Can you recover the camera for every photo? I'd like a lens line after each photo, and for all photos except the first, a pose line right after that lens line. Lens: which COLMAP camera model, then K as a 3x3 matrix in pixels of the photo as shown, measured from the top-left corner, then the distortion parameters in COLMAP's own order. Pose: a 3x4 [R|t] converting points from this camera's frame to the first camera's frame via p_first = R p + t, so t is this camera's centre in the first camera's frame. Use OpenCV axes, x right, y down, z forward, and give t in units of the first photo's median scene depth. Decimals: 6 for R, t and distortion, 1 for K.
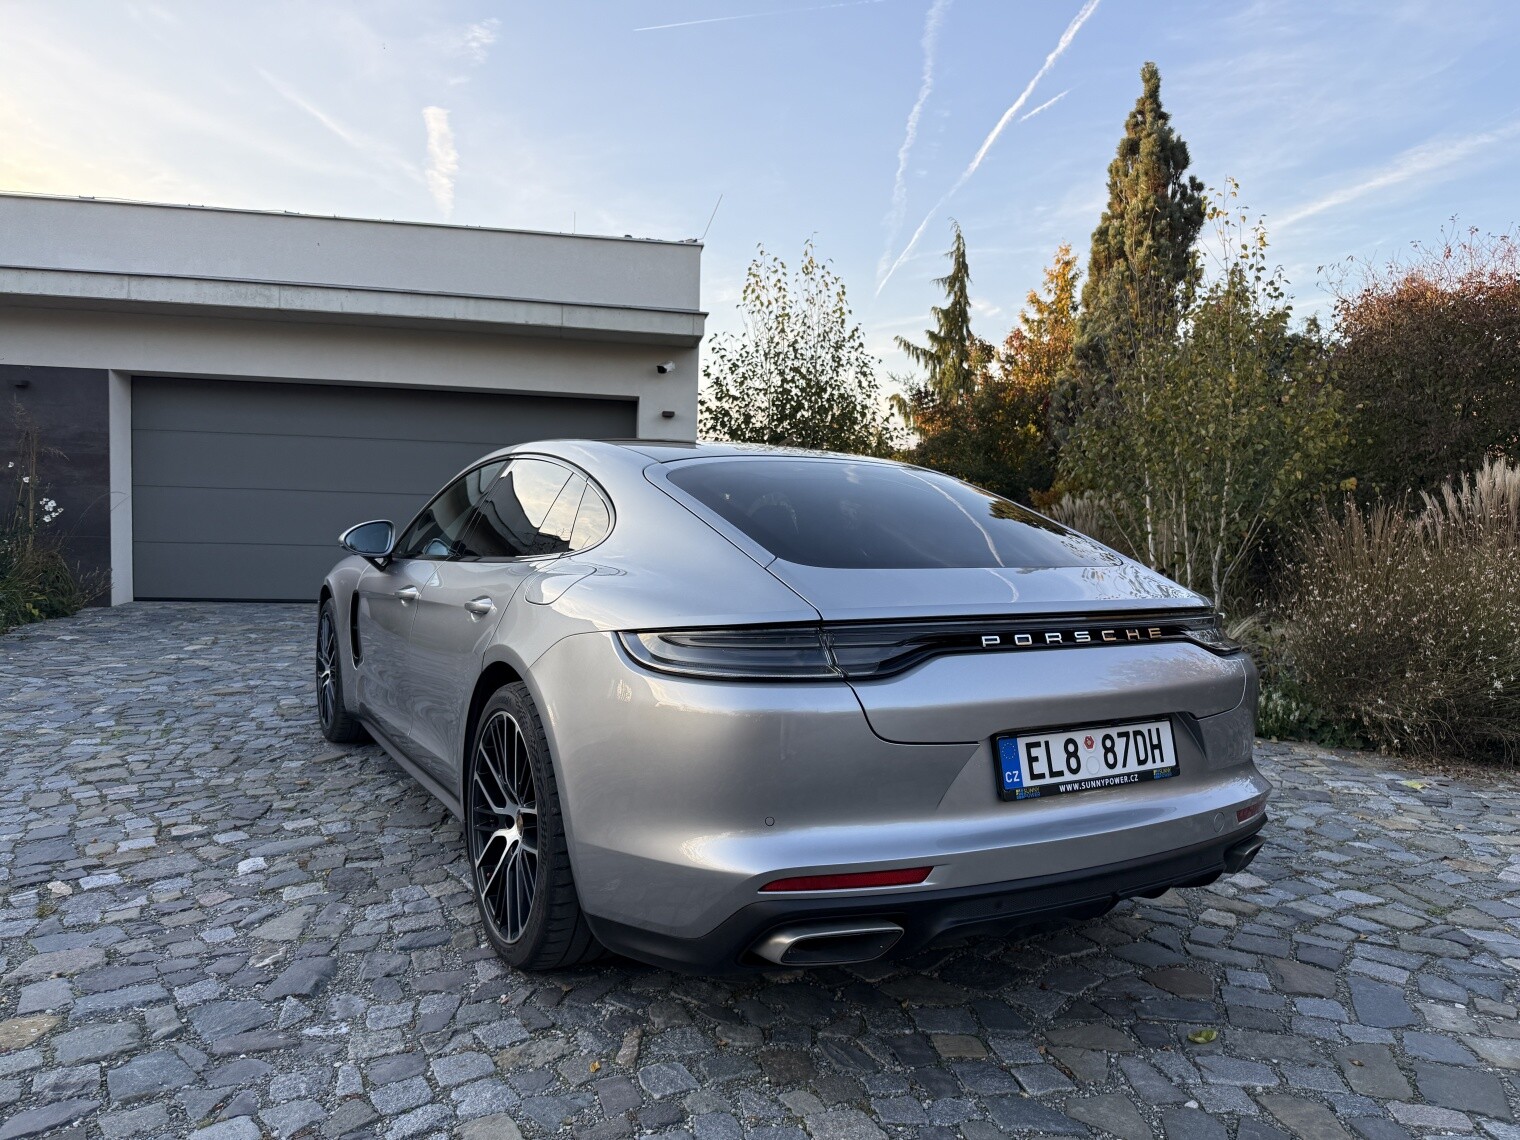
lens RADIAL K [[1066.2, 0, 759.5], [0, 1066.2, 608.5], [0, 0, 1]] dist [0.050365, -0.071880]
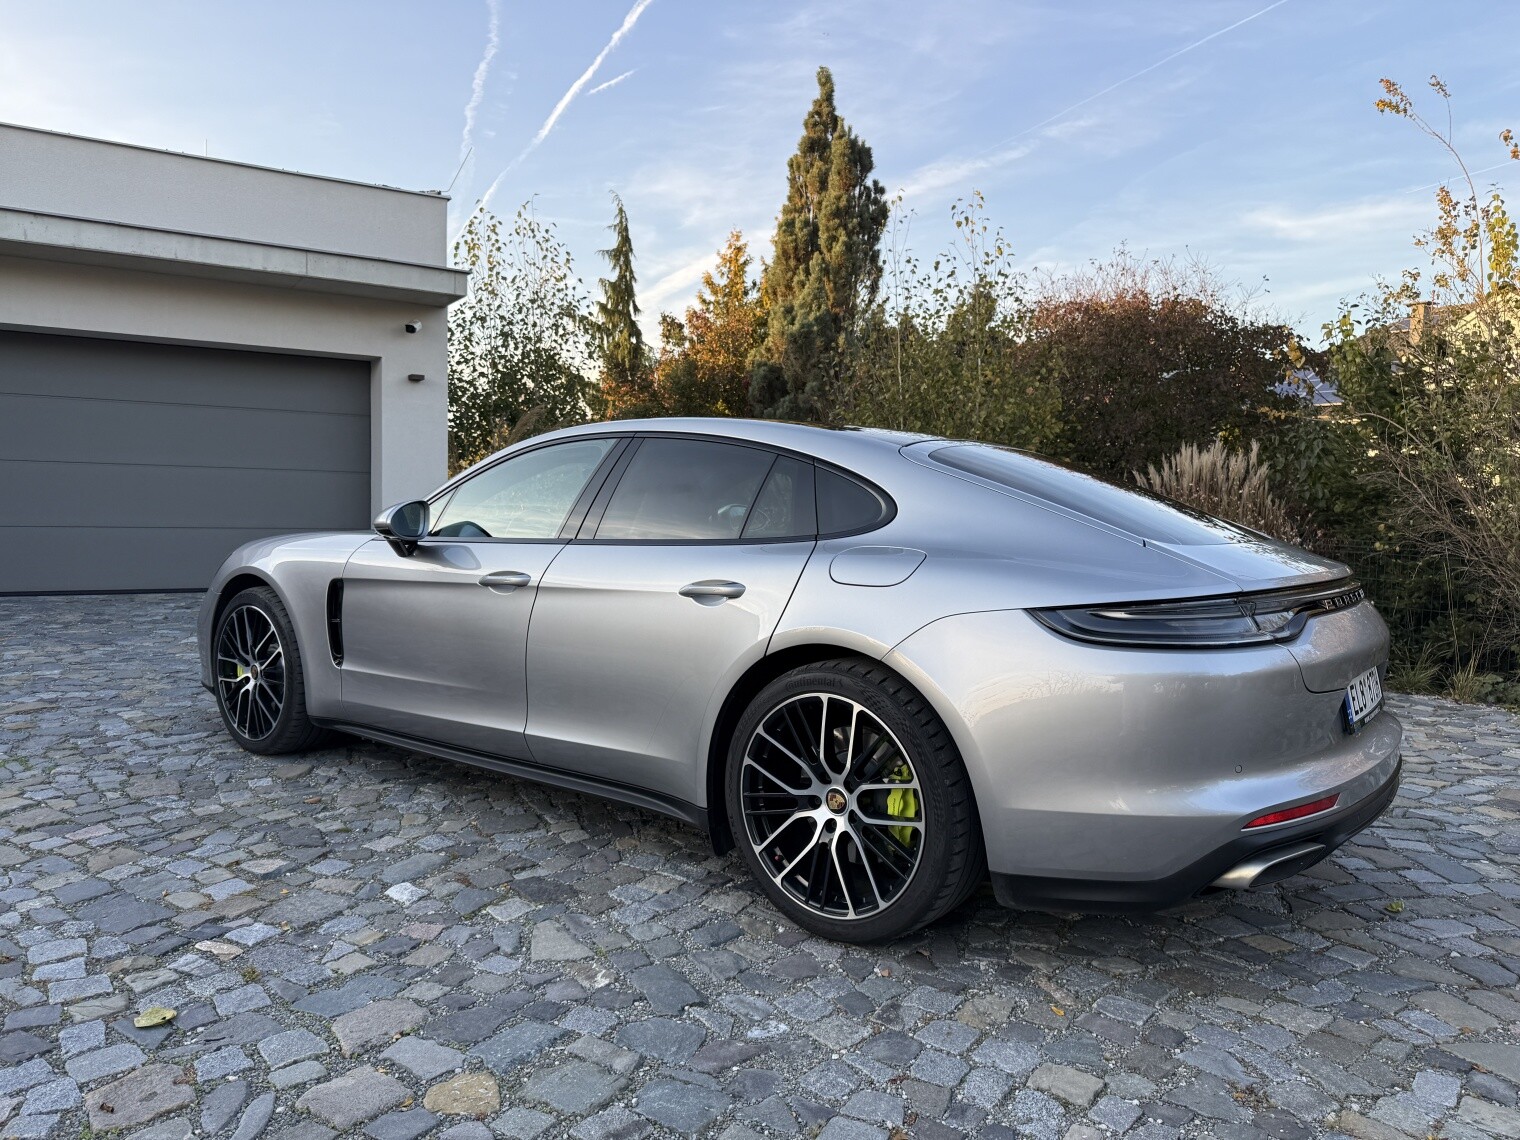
lens RADIAL K [[1077.5, 0, 765.2], [0, 1077.5, 593.7], [0, 0, 1]] dist [0.046341, -0.083065]
pose [[0.926425, -0.035158, 0.374835, -0.570432], [0.031236, 0.999375, 0.016535, -0.010963], [-0.375182, -0.003610, 0.926944, 0.078003]]
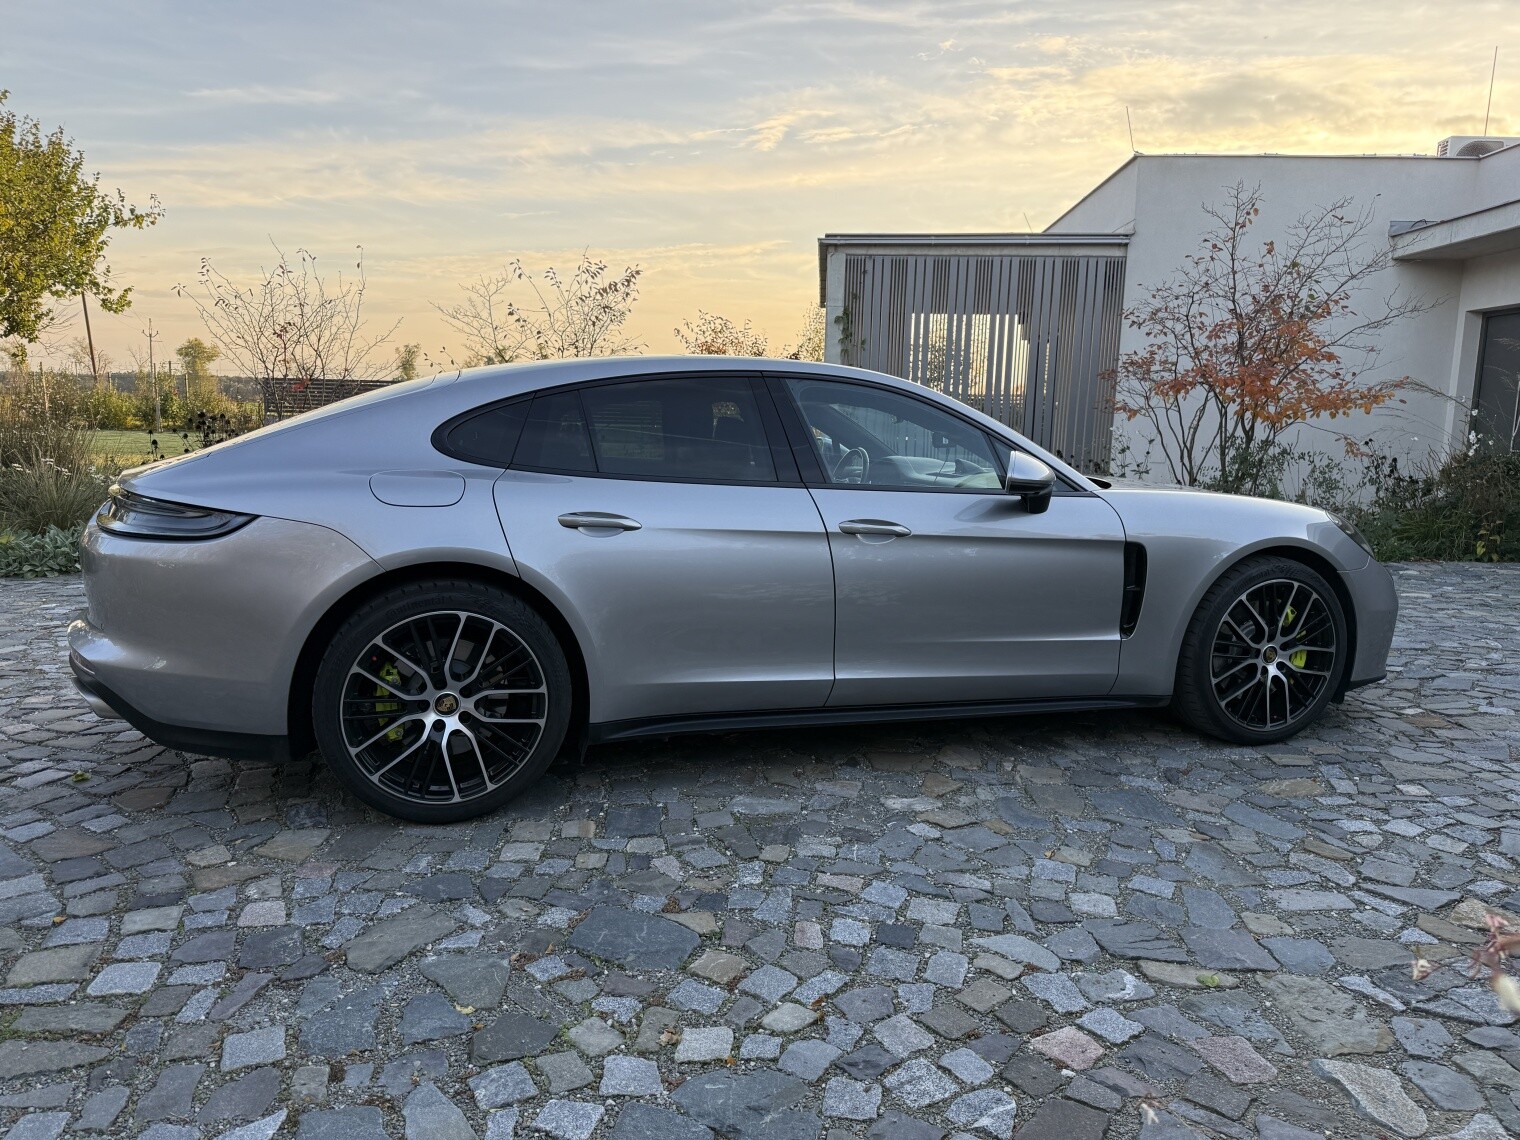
lens RADIAL K [[1064.2, 0, 772.5], [0, 1064.2, 578.6], [0, 0, 1]] dist [0.024398, -0.035092]
pose [[-0.220624, 0.124637, -0.967363, 1.196990], [-0.105210, 0.982974, 0.150644, -0.138170], [0.969668, 0.135011, -0.203755, 1.649130]]
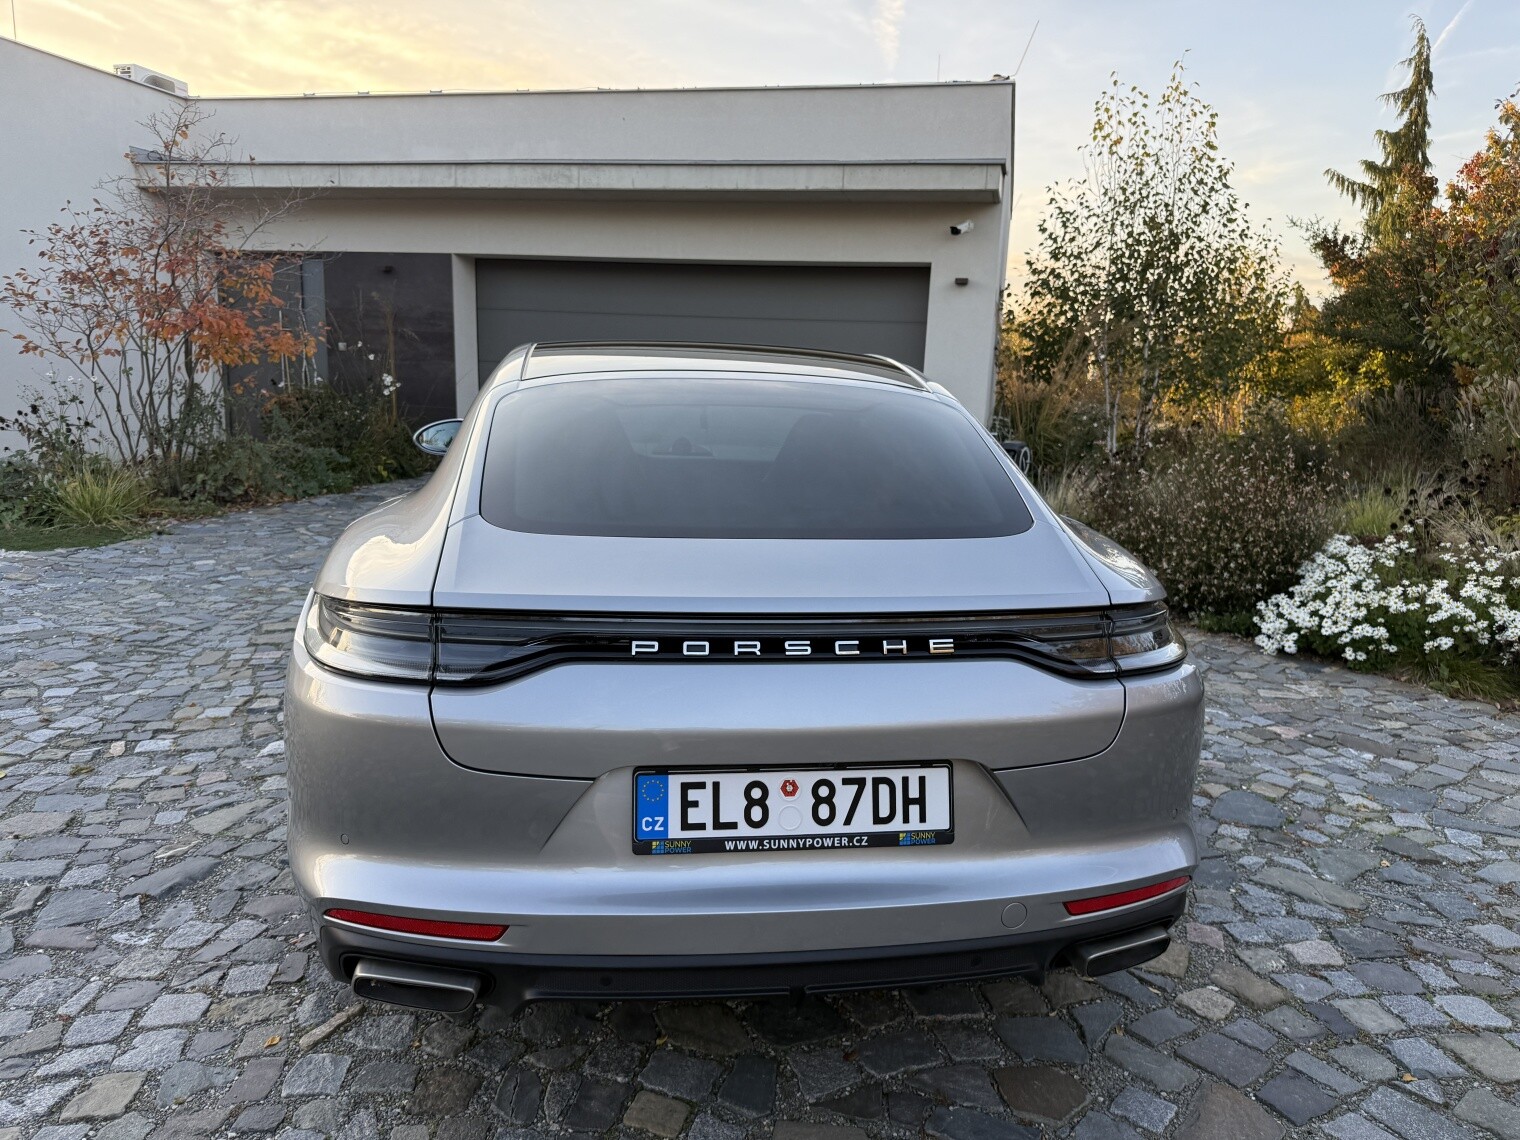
lens RADIAL K [[1081.6, 0, 755.7], [0, 1081.6, 574.1], [0, 0, 1]] dist [0.009783, -0.011795]
pose [[0.924812, 0.078733, -0.372188, 0.400546], [-0.042821, 0.993676, 0.103801, -0.074263], [0.378007, -0.080059, 0.922335, 0.213960]]
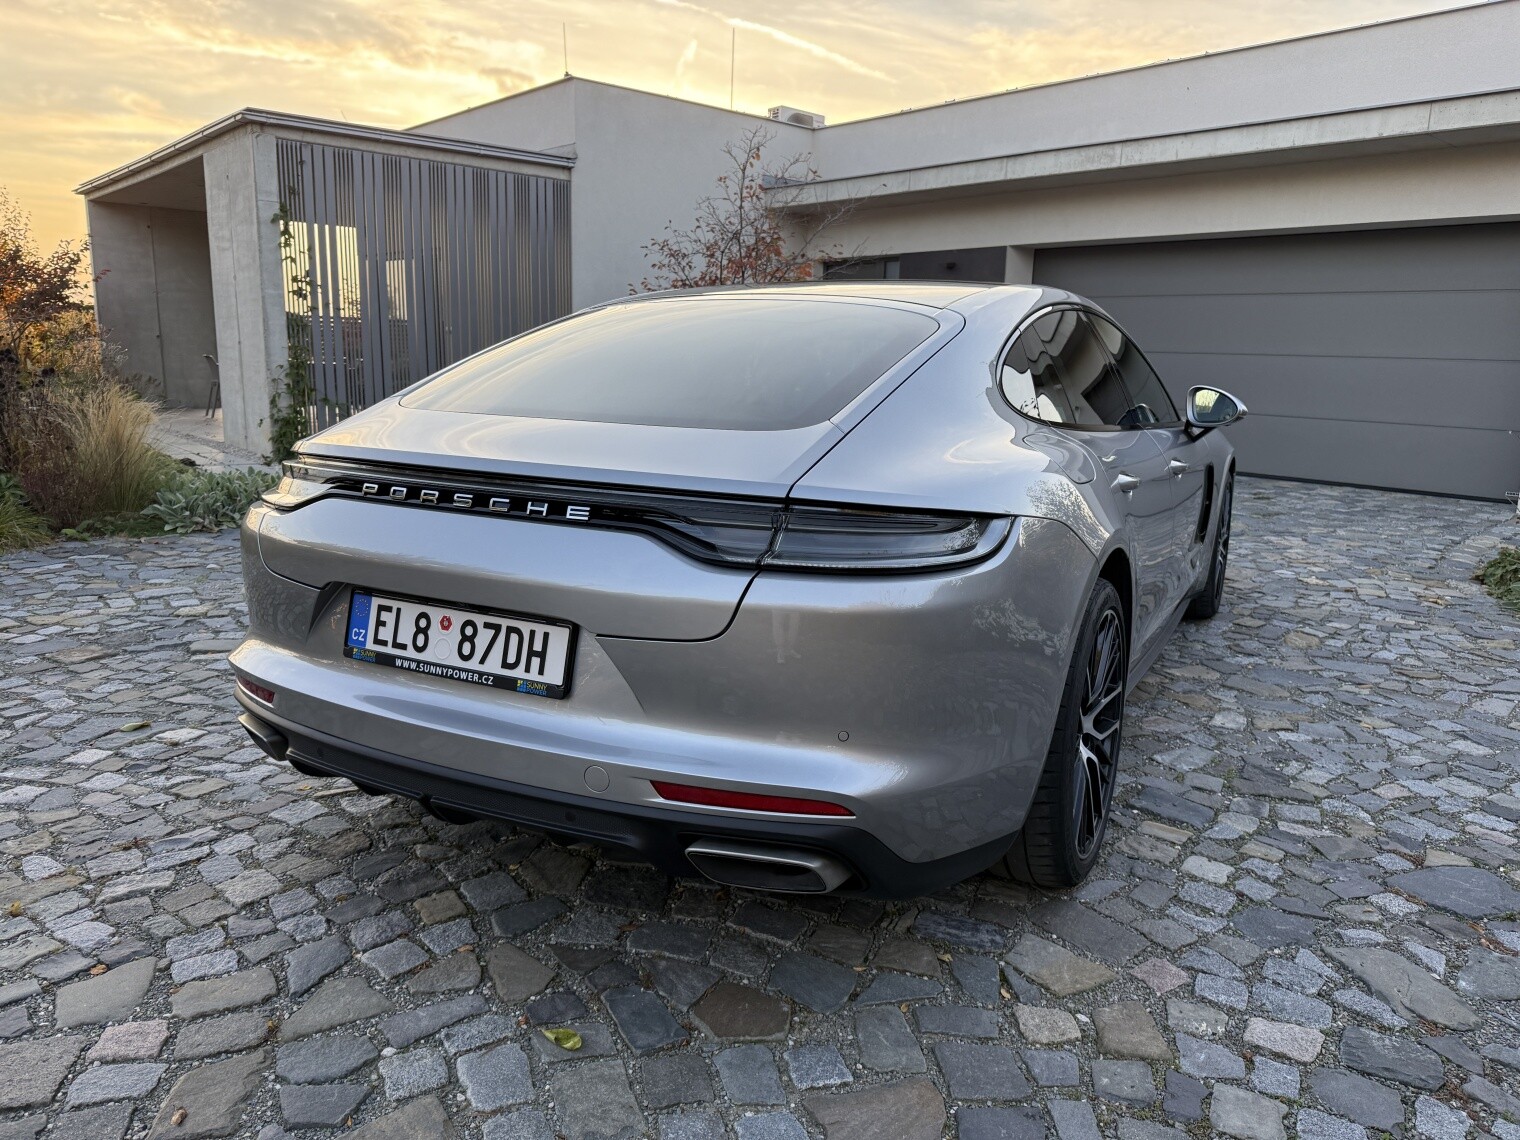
lens RADIAL K [[1080.4, 0, 762.7], [0, 1080.4, 548.4], [0, 0, 1]] dist [0.031813, -0.038380]
pose [[0.533229, 0.139840, -0.834333, 0.833002], [-0.082874, 0.990134, 0.112988, -0.038584], [0.841902, 0.008896, 0.539557, 0.533676]]
